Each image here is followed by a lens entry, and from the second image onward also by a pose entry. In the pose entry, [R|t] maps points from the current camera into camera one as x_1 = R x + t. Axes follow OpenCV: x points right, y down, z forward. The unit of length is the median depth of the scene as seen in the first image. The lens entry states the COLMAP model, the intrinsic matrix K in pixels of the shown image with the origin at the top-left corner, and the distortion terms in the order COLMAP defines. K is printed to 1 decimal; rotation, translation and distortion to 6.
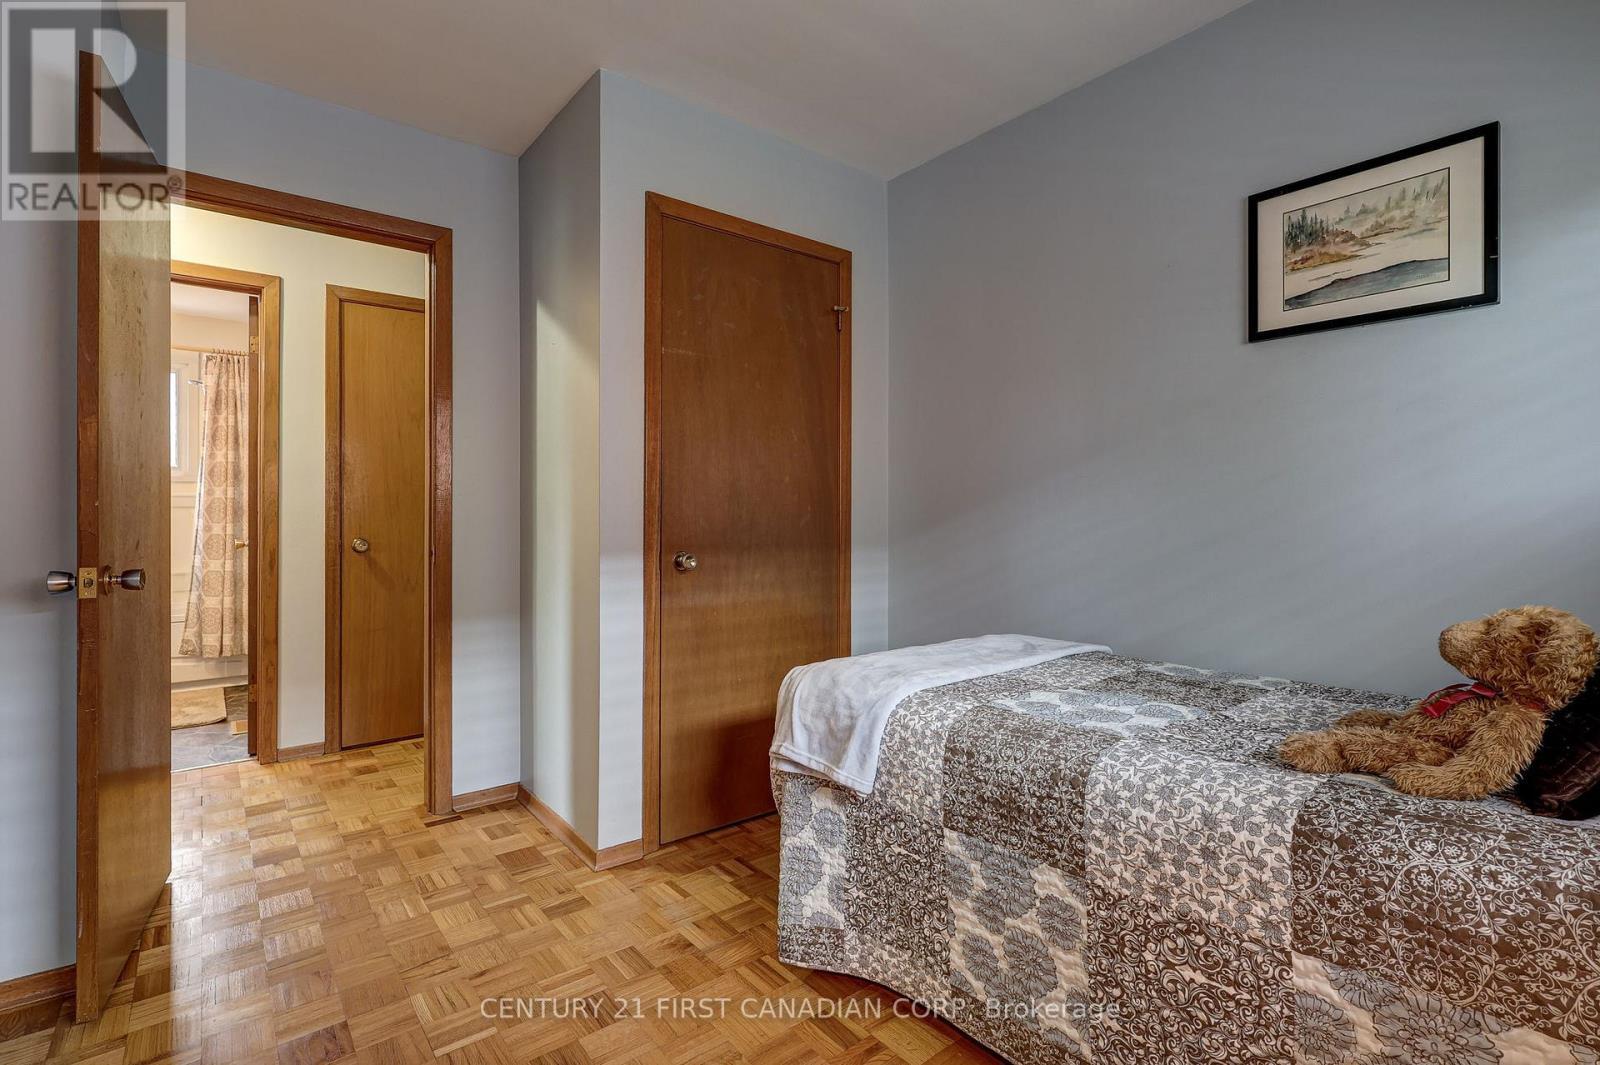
lens RADIAL K [[749.1, 0, 795.9], [0, 749.1, 516.1], [0, 0, 1]] dist [0.000335, 0.000120]
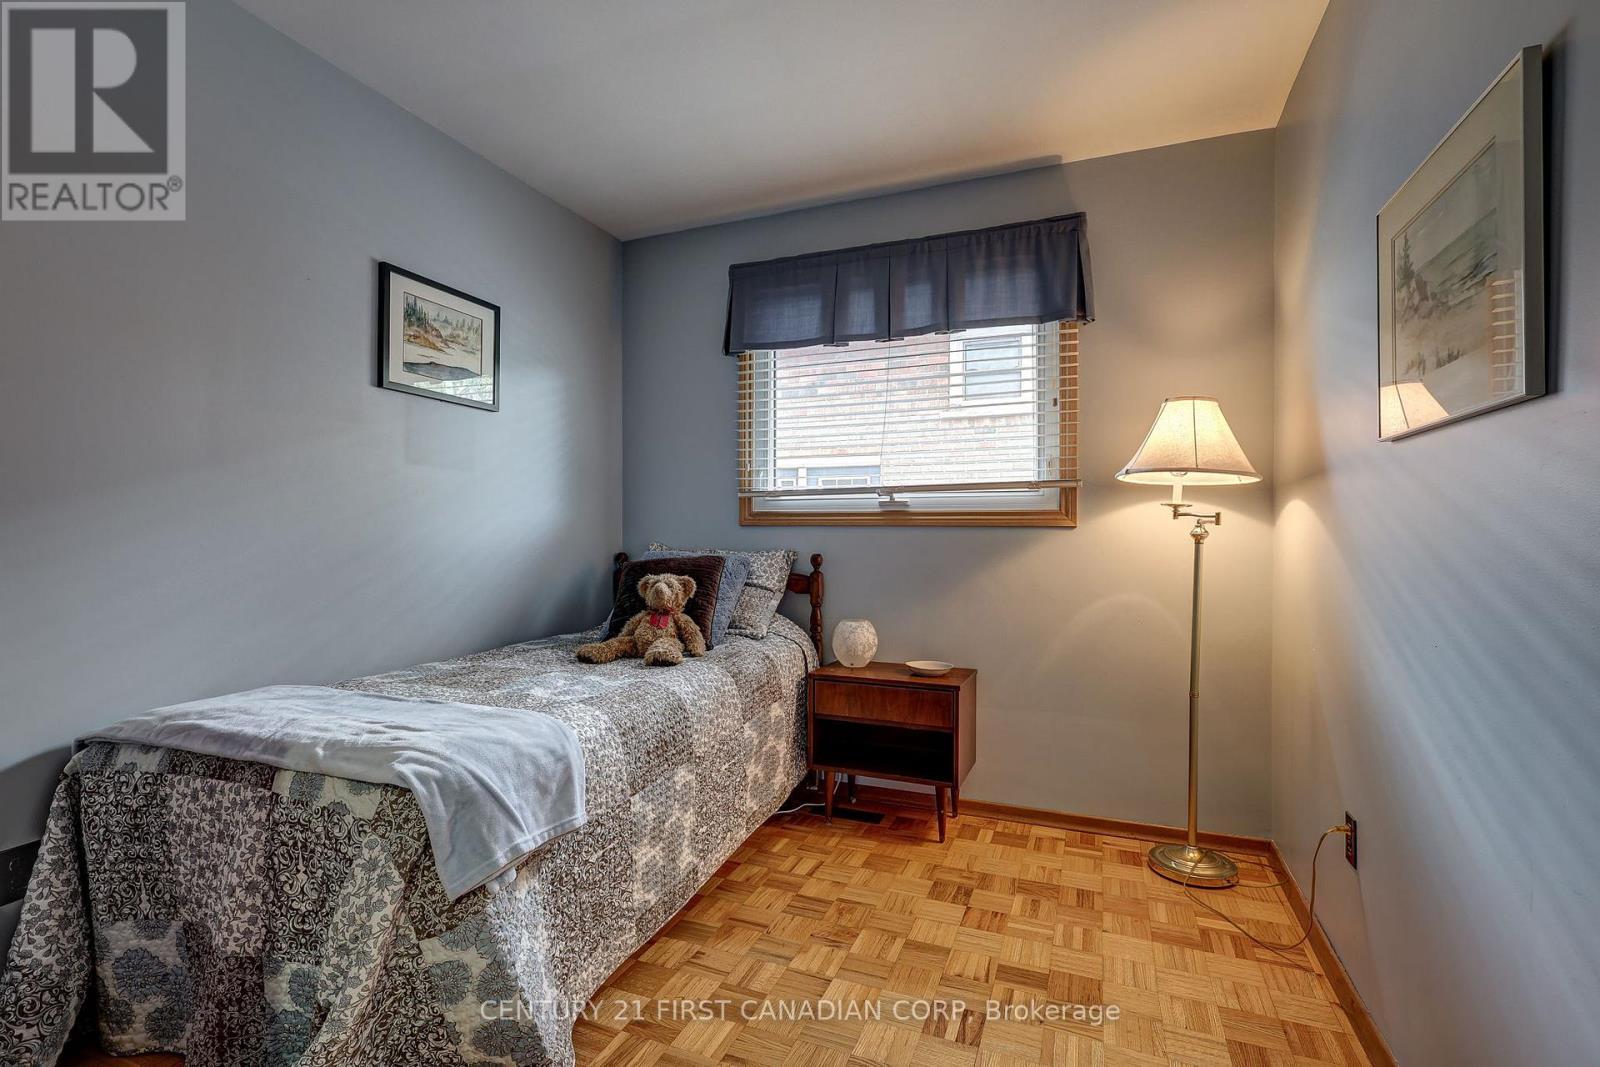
lens RADIAL K [[749.1, 0, 798.0], [0, 749.1, 537.4], [0, 0, 1]] dist [0.000335, 0.000120]
pose [[-0.491459, -0.003919, 0.870892, -0.805186], [-0.001254, 0.999992, 0.003792, -0.004140], [-0.870900, 0.000771, -0.491460, 1.120502]]
